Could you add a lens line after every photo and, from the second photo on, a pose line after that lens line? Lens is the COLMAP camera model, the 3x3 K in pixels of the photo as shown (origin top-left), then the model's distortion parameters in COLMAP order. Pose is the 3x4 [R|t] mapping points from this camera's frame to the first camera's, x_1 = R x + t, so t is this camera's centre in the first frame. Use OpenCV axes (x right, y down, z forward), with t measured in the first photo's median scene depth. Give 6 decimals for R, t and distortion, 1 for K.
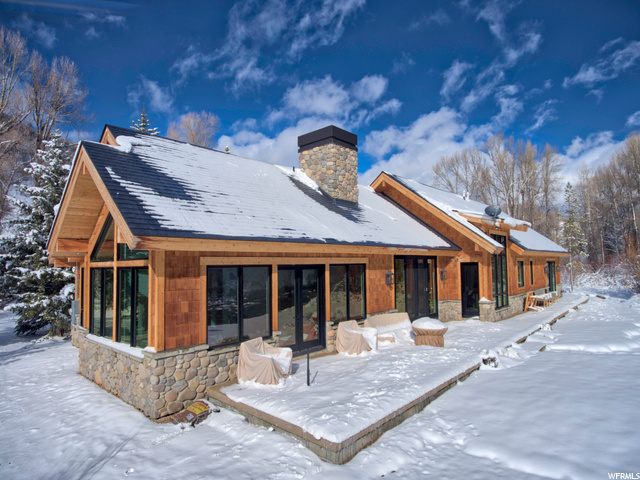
lens RADIAL K [[381.7, 0, 332.0], [0, 381.7, 241.0], [0, 0, 1]] dist [-0.029245, -0.000272]
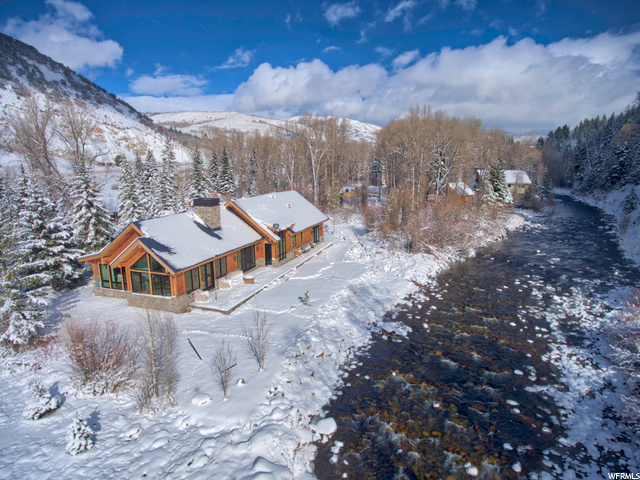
lens RADIAL K [[381.7, 0, 332.0], [0, 381.7, 241.0], [0, 0, 1]] dist [-0.029245, -0.000272]
pose [[0.916630, -0.057884, 0.395524, -0.306927], [-0.042682, 0.969631, 0.240819, -0.772051], [-0.397452, -0.237623, 0.886322, -1.793195]]
